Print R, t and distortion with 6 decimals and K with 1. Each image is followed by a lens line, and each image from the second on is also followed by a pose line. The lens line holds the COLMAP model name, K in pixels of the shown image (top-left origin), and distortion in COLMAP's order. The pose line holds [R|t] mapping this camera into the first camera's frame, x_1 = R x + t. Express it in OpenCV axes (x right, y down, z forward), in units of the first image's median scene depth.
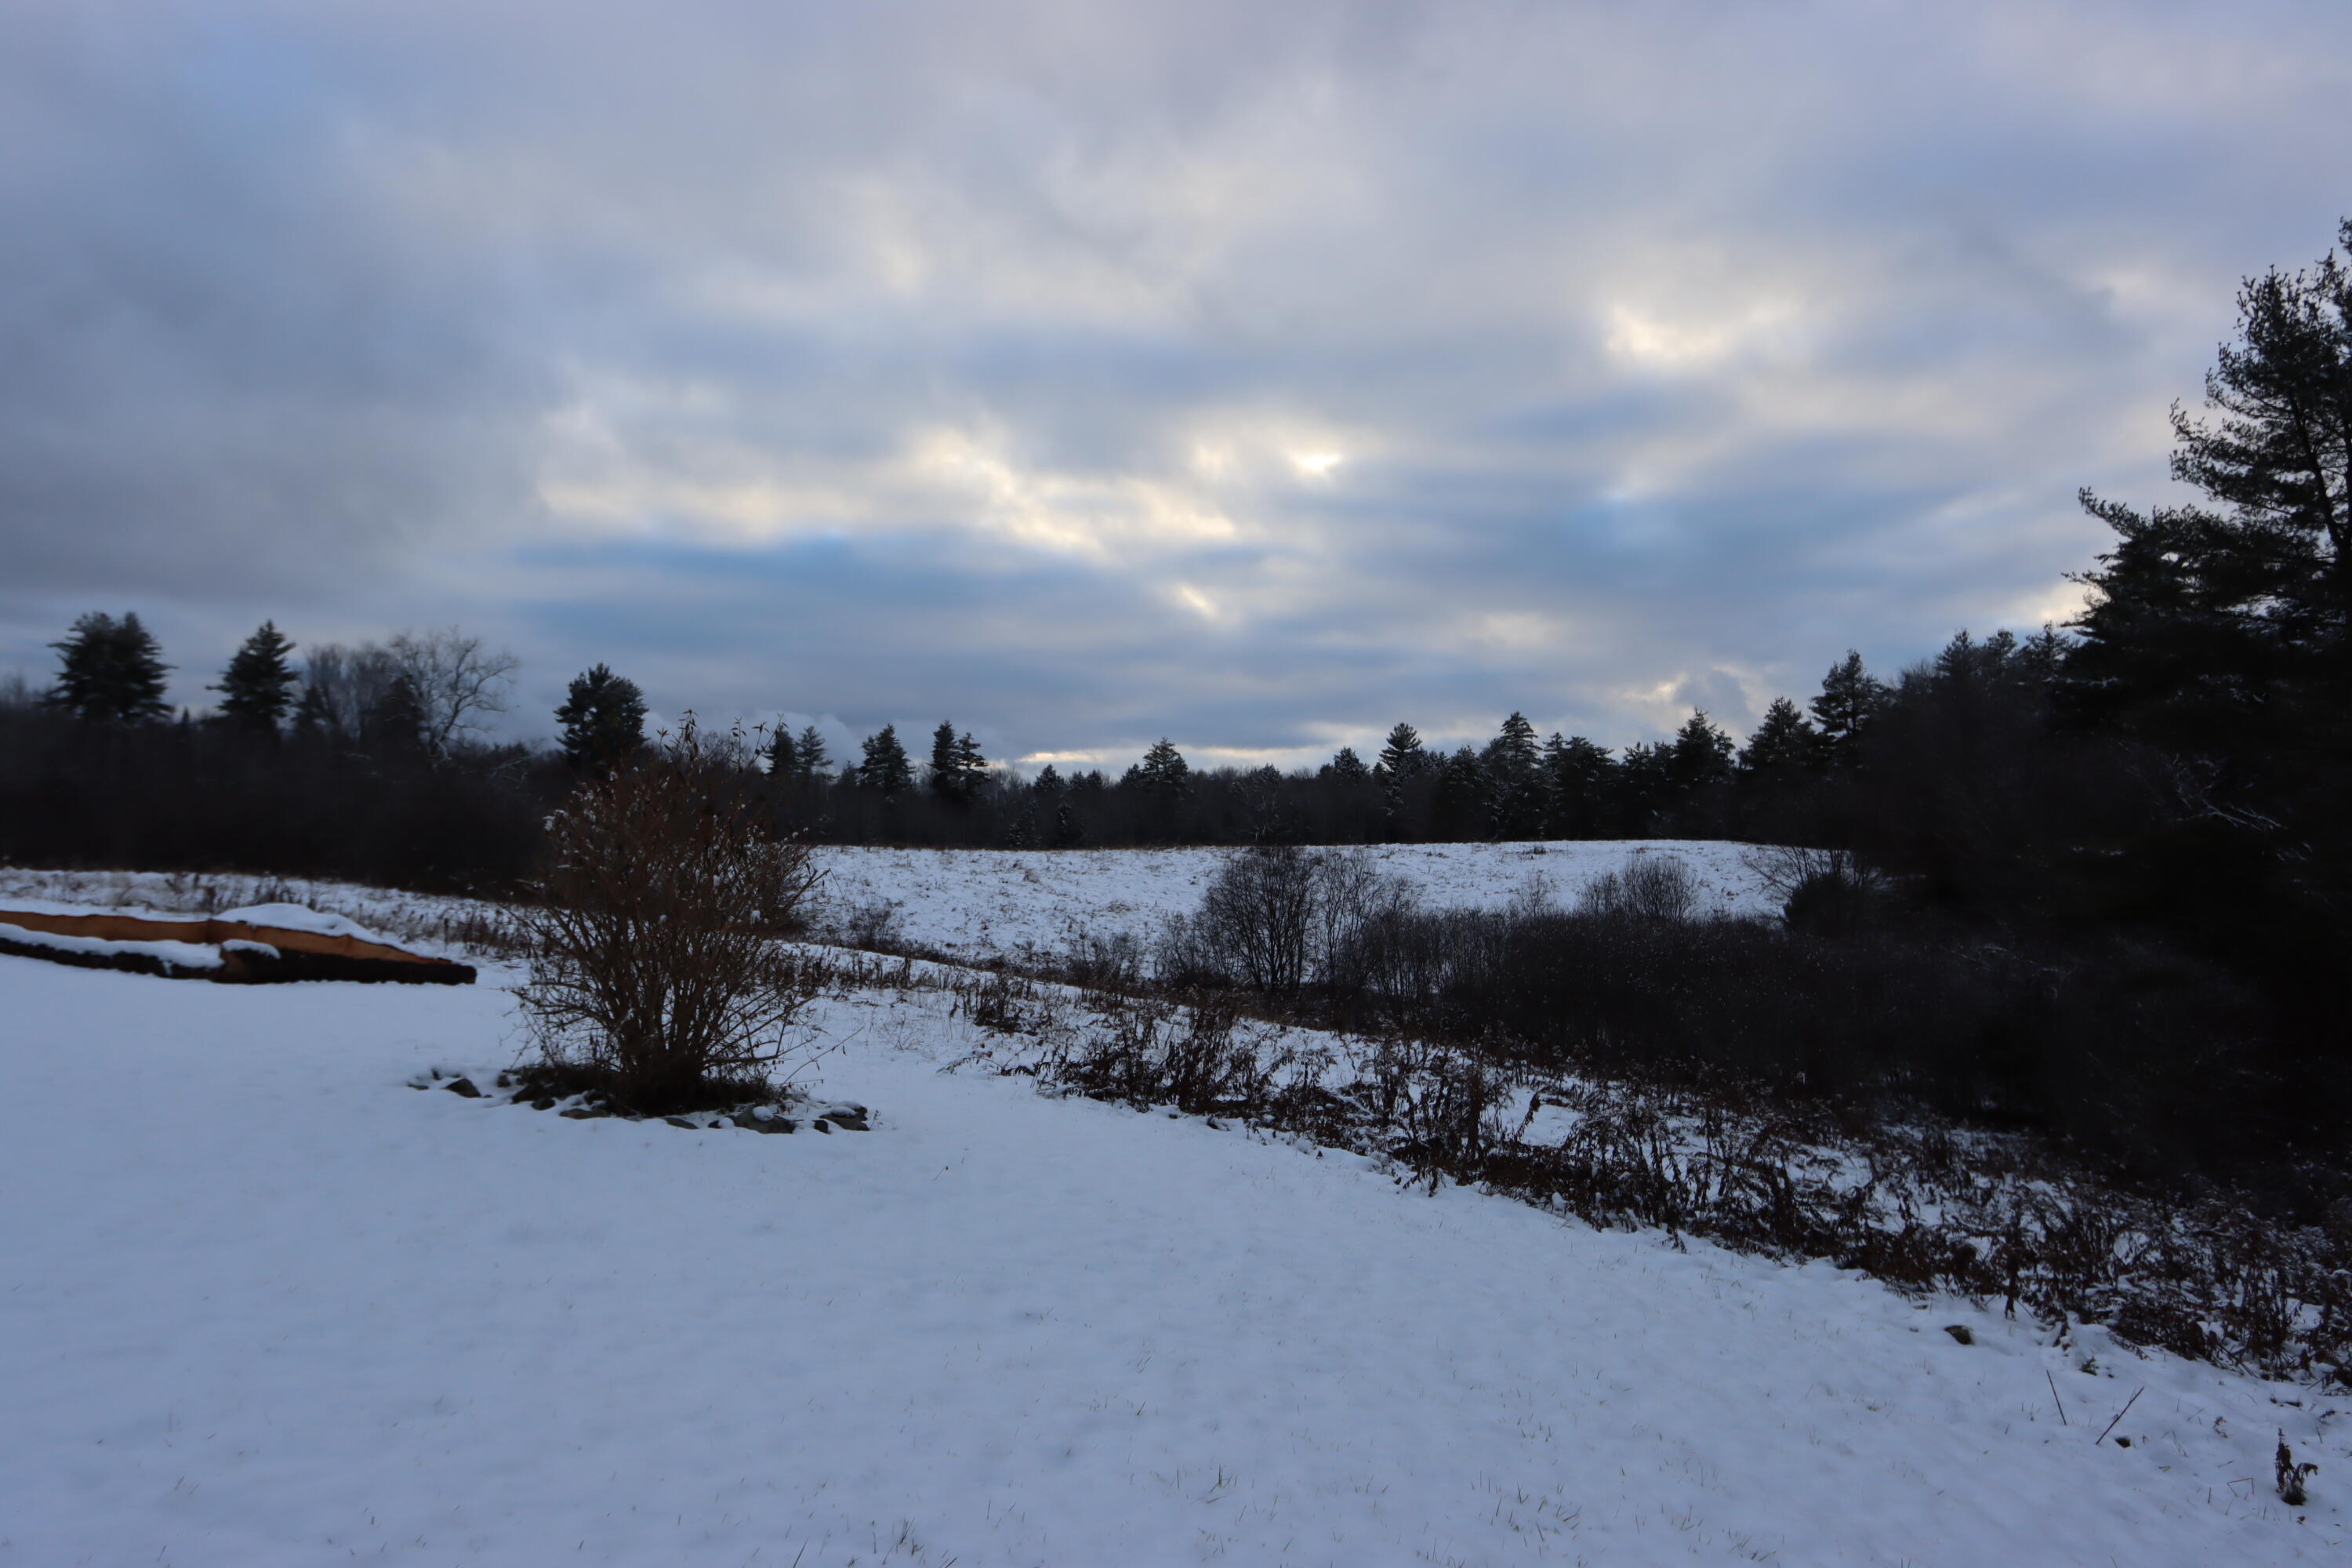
lens RADIAL K [[1454.5, 0, 1152.4], [0, 1454.5, 782.3], [0, 0, 1]] dist [-0.032317, 0.034121]
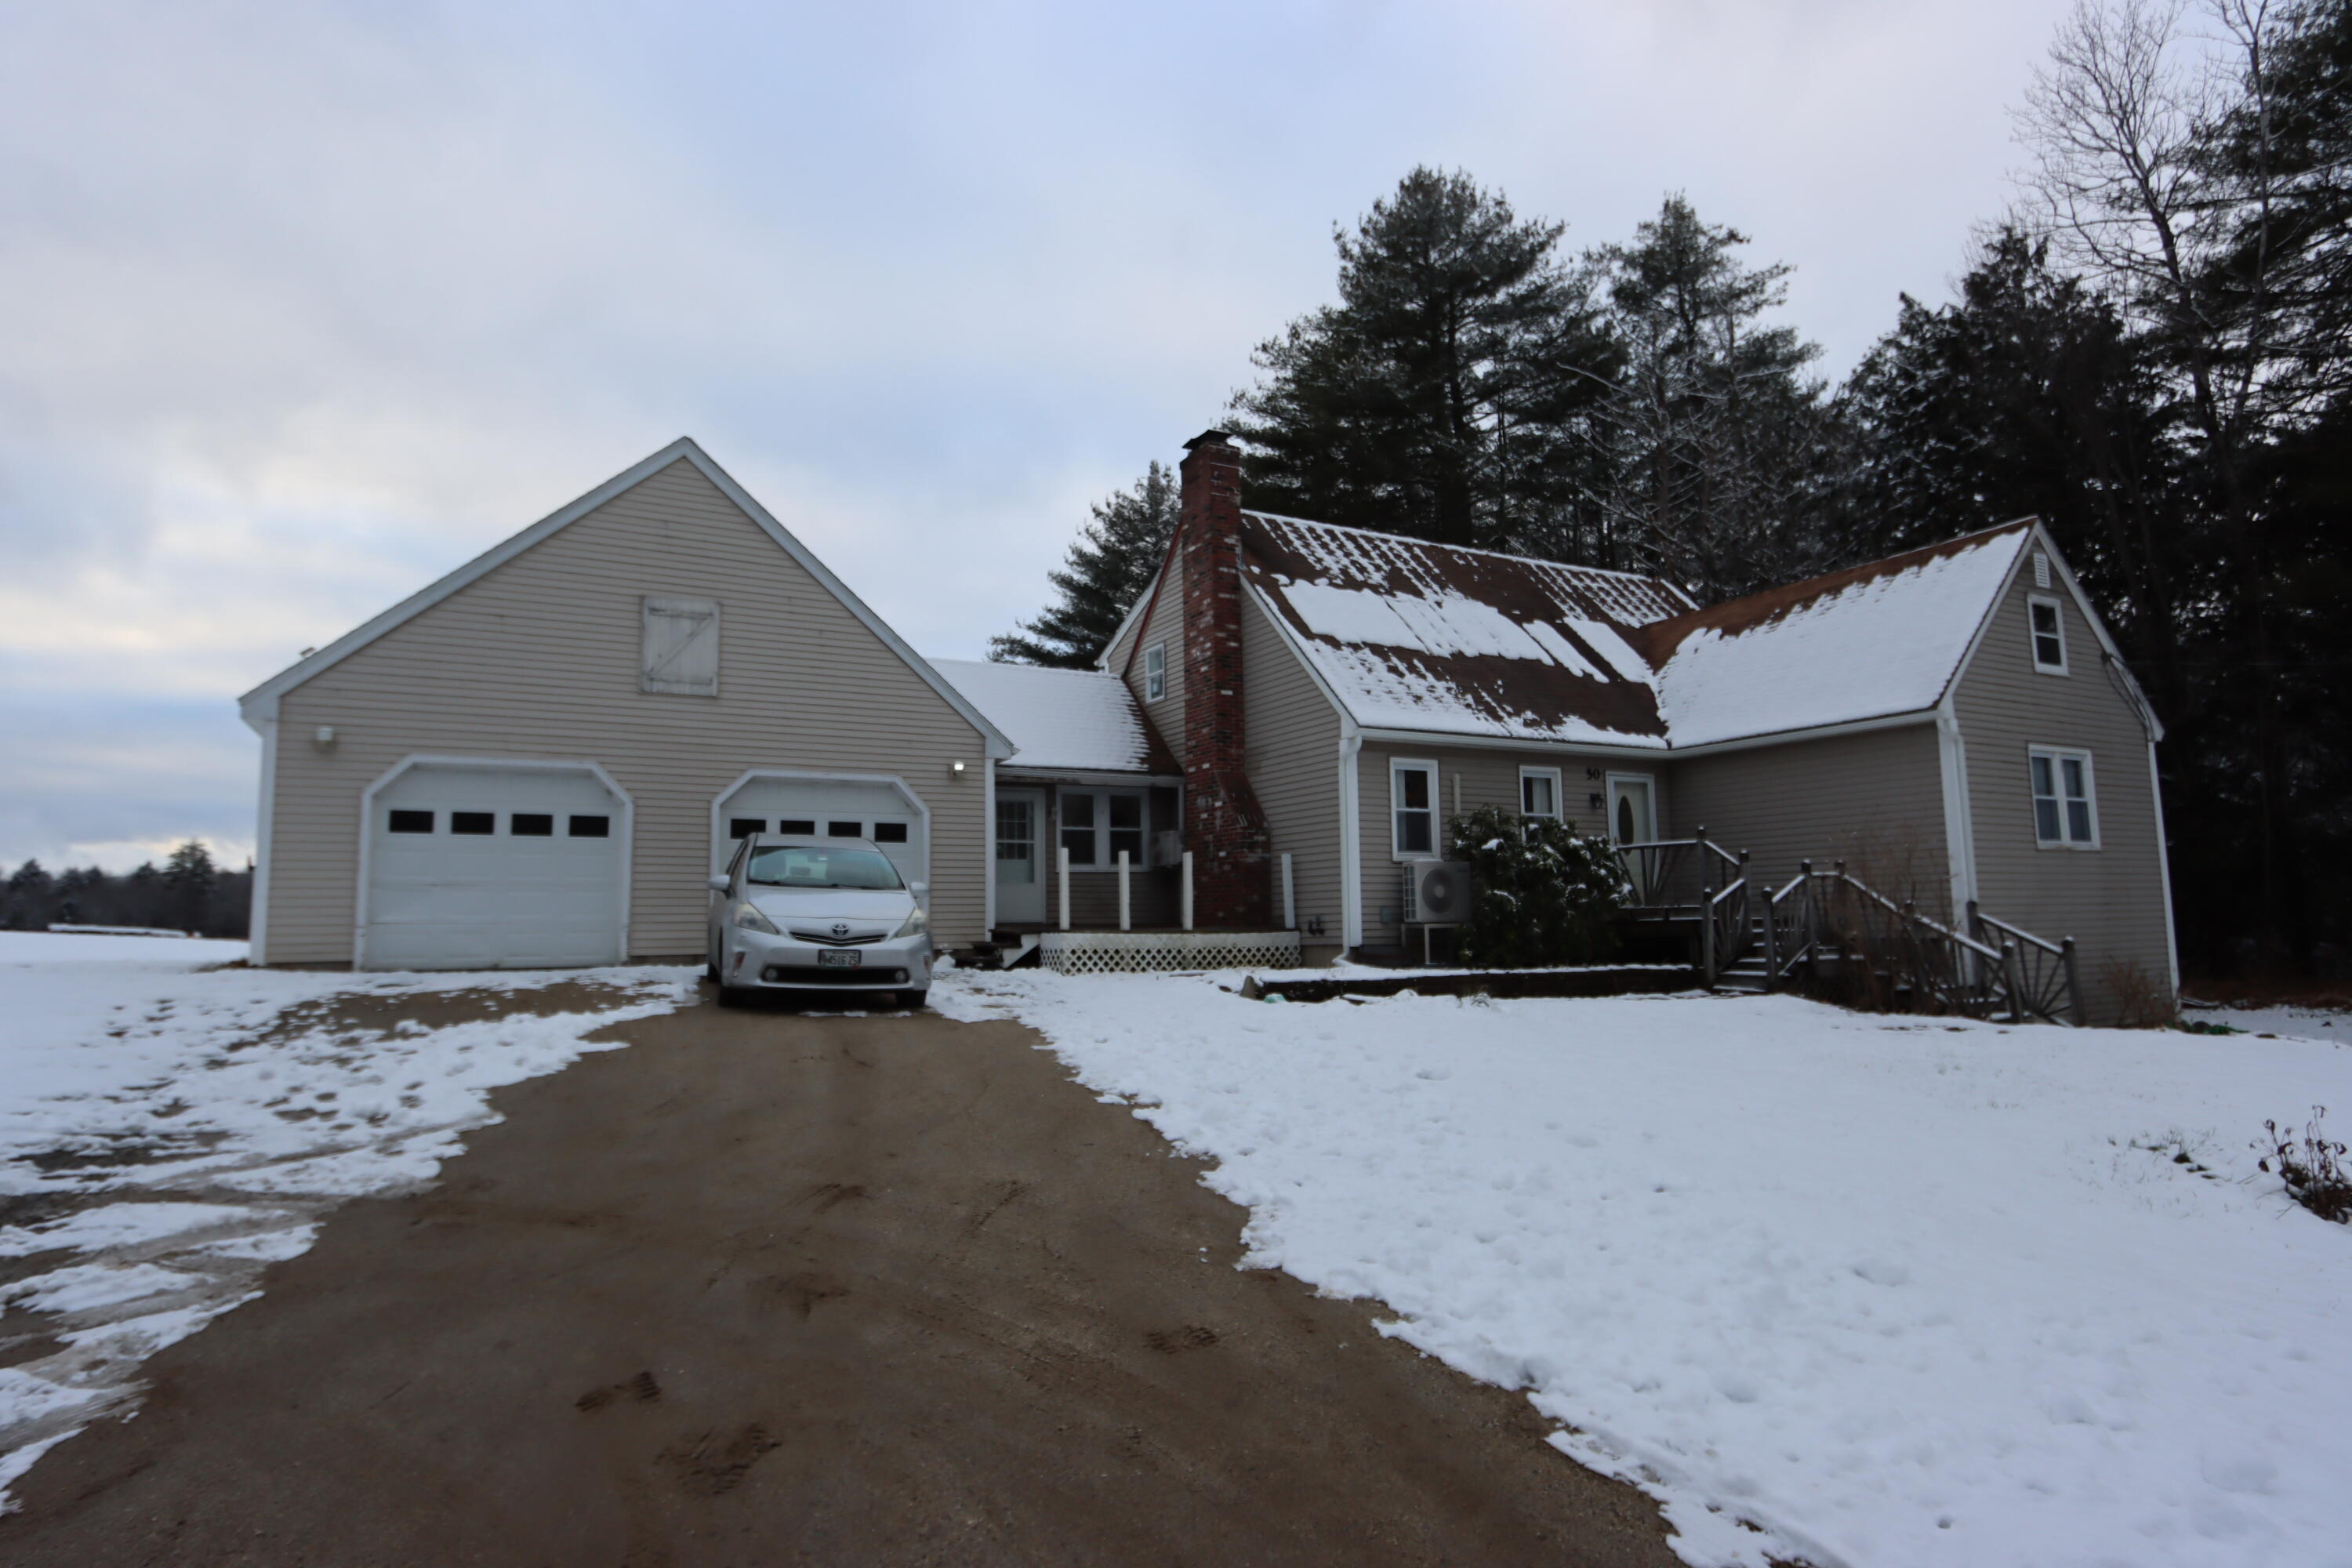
lens RADIAL K [[1237.4, 0, 1152.8], [0, 1237.4, 777.2], [0, 0, 1]] dist [-0.012885, 0.001377]
pose [[0.756329, 0.072155, 0.650200, -0.069578], [-0.016284, 0.995667, -0.091551, -0.006123], [-0.653988, 0.058655, 0.754227, -0.179995]]
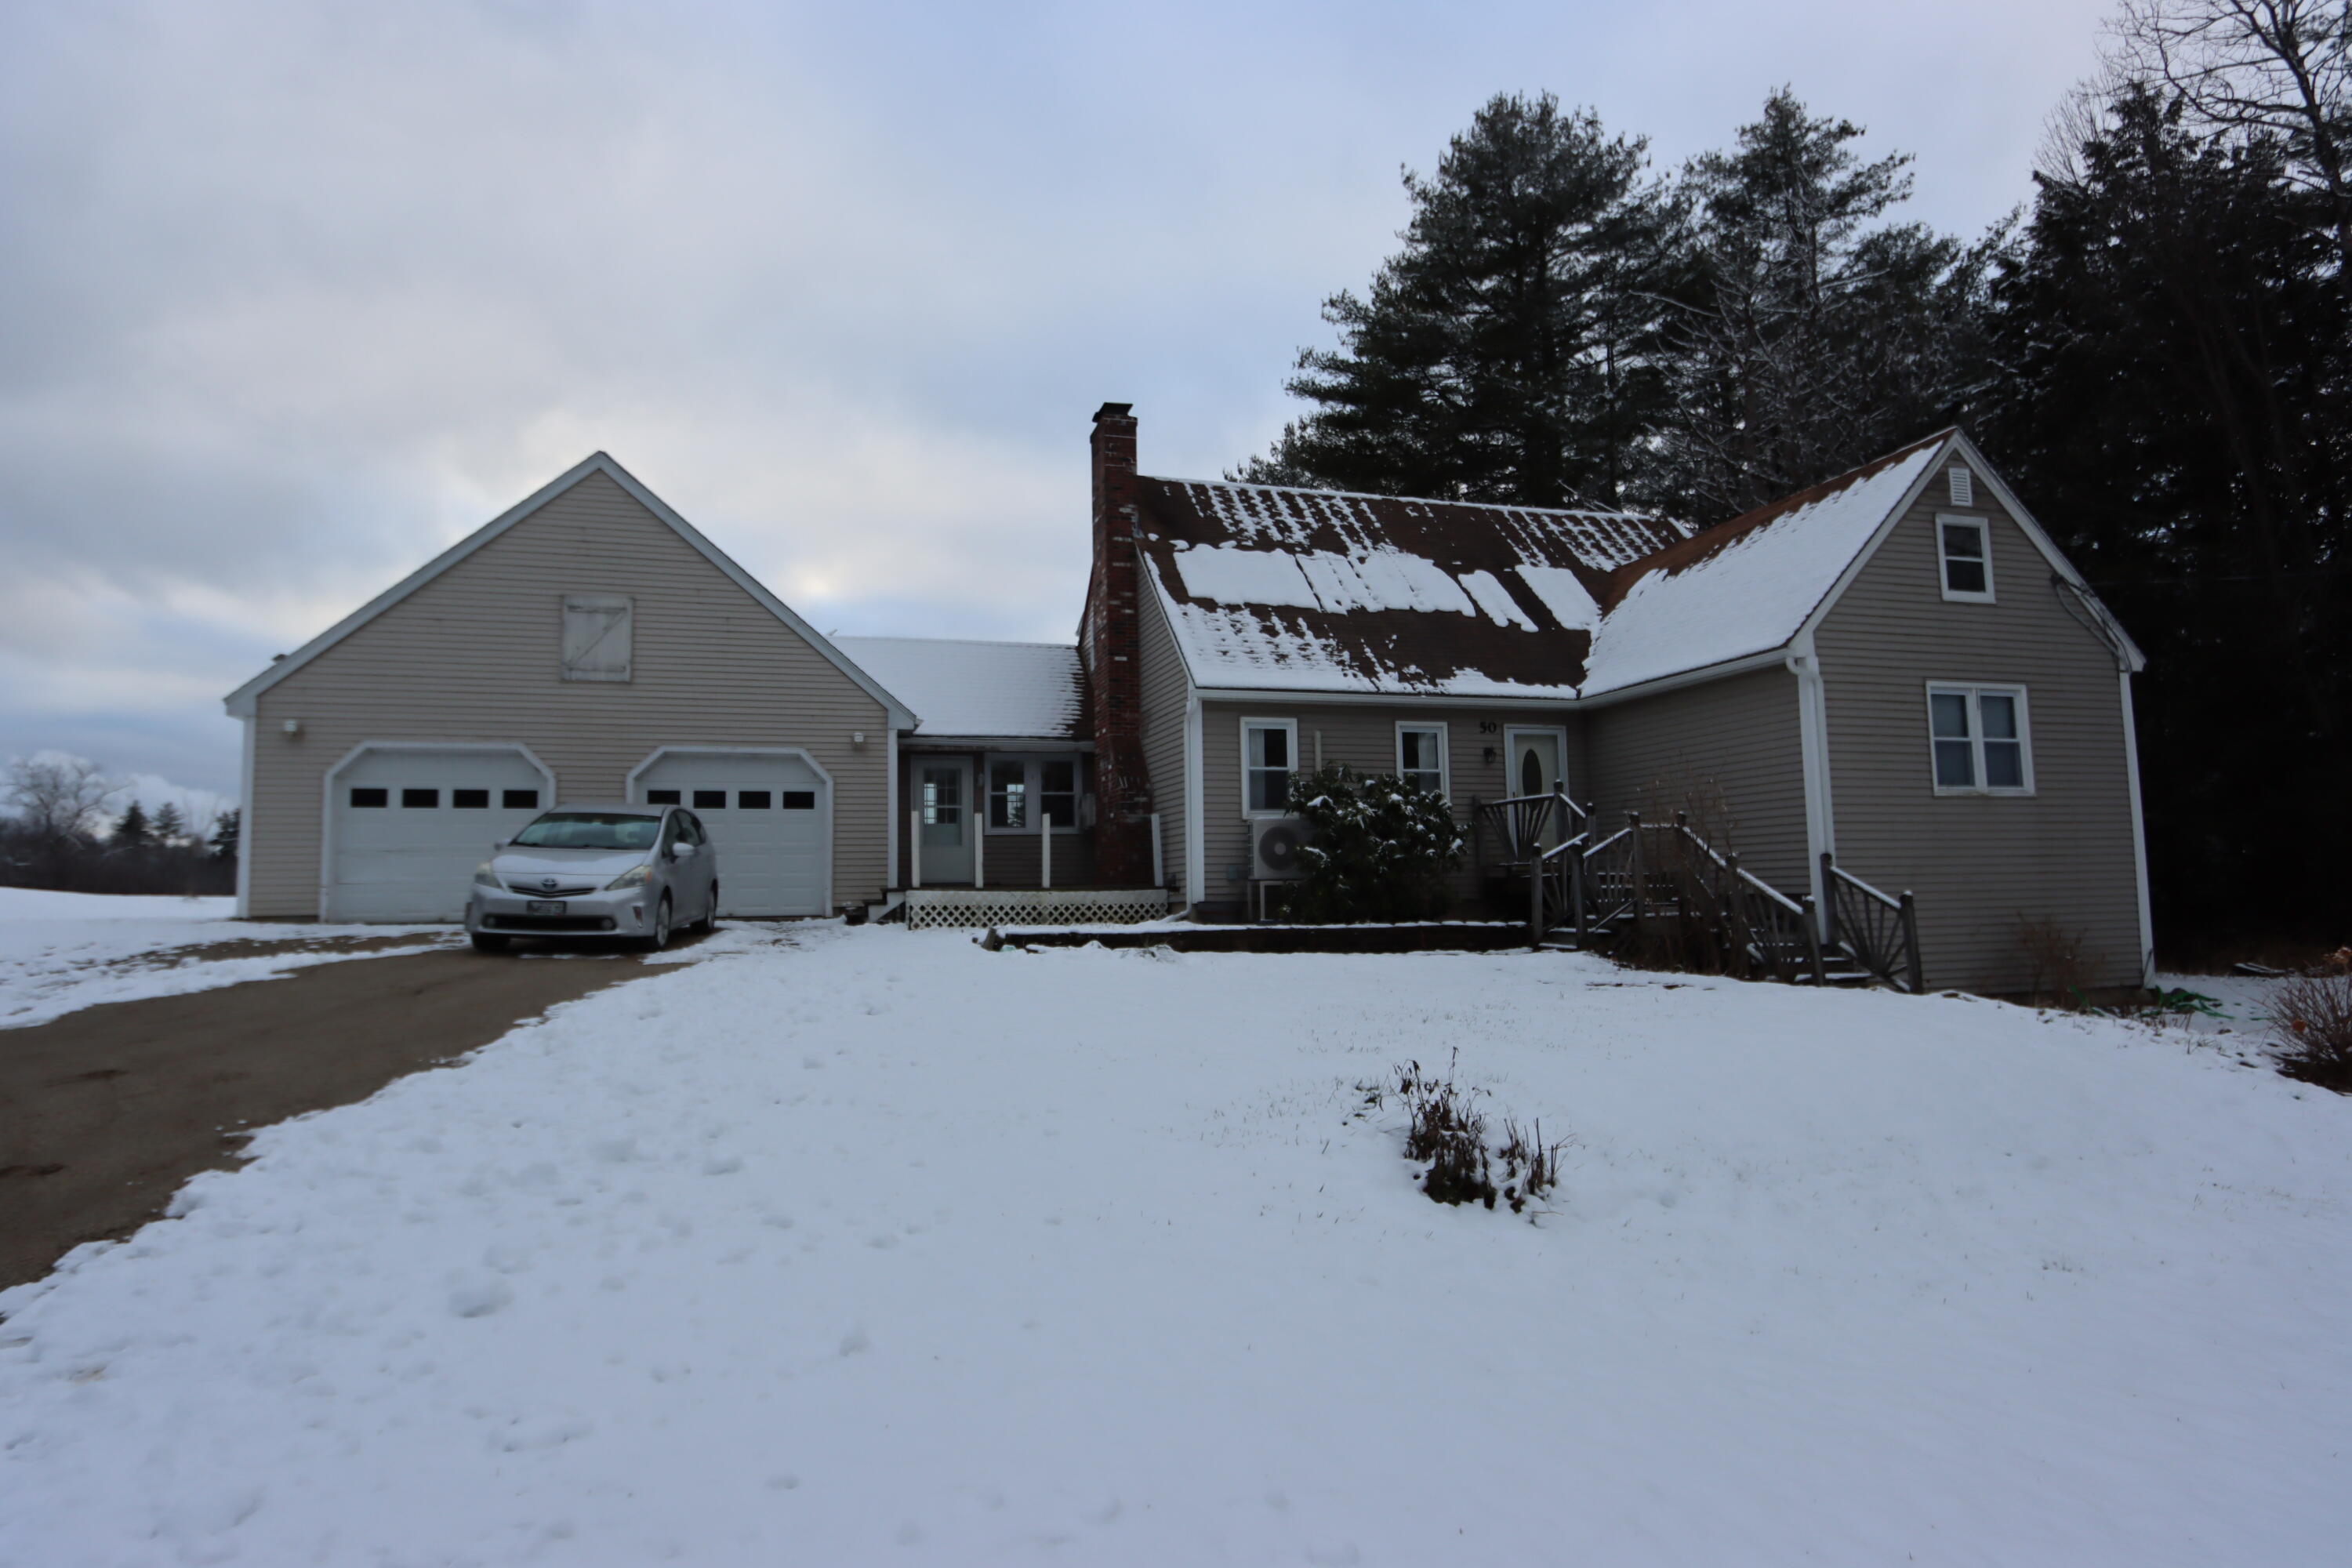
lens RADIAL K [[1240.7, 0, 1155.3], [0, 1240.7, 776.0], [0, 0, 1]] dist [-0.013820, 0.004139]
pose [[0.872257, 0.038072, 0.487564, -0.051908], [-0.007685, 0.997909, -0.064174, -0.005898], [-0.488987, 0.052229, 0.870726, -0.196082]]
